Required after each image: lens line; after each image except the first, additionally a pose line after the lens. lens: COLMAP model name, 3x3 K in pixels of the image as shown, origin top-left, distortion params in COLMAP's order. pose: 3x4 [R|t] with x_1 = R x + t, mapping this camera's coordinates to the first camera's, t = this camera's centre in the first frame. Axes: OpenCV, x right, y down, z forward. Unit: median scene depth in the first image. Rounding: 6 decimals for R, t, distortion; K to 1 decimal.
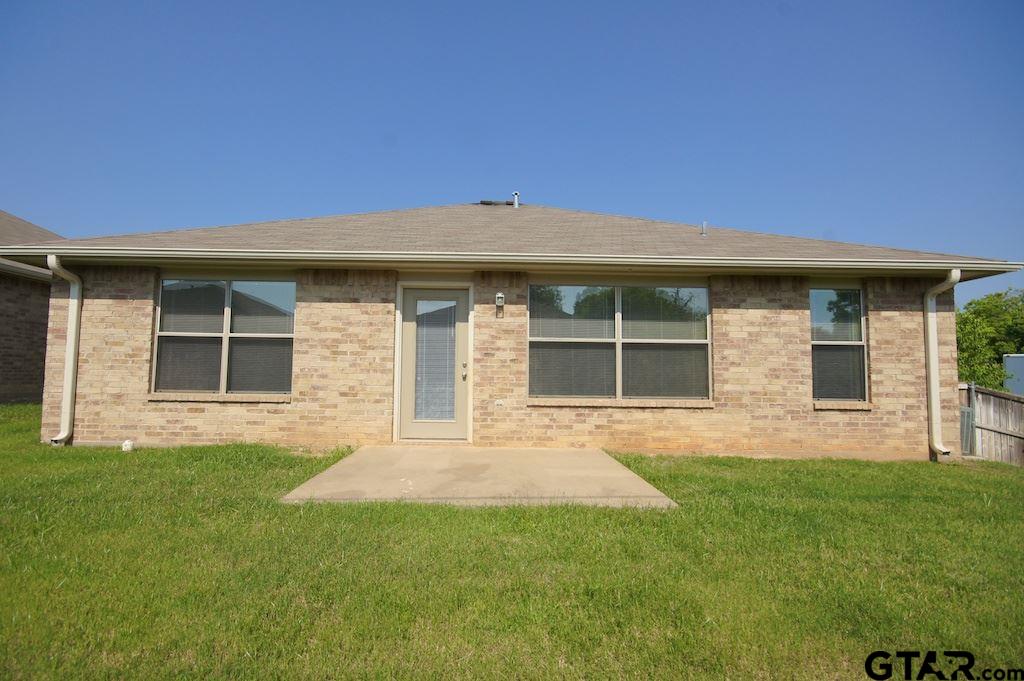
lens RADIAL K [[409.6, 0, 512.3], [0, 409.6, 336.4], [0, 0, 1]] dist [-0.002741, 0.000169]
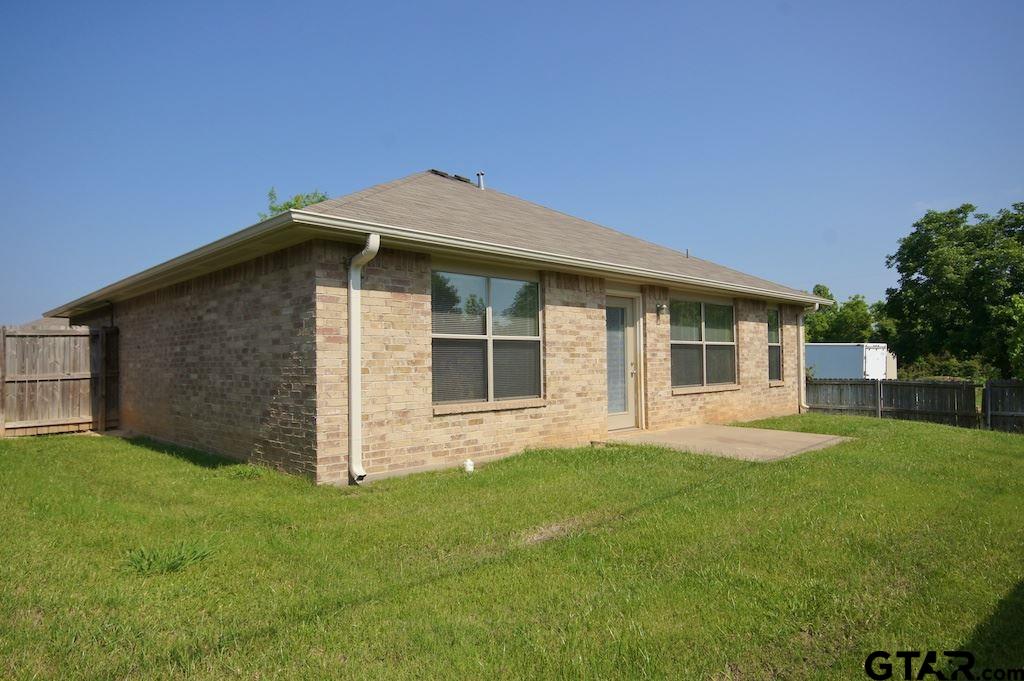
lens RADIAL K [[600.1, 0, 511.9], [0, 600.1, 342.0], [0, 0, 1]] dist [-0.005723, -0.000050]
pose [[0.733113, 0.000200, 0.680107, -1.583661], [-0.019350, 0.999601, 0.020565, -0.022176], [-0.679831, -0.028236, 0.732825, -0.009985]]
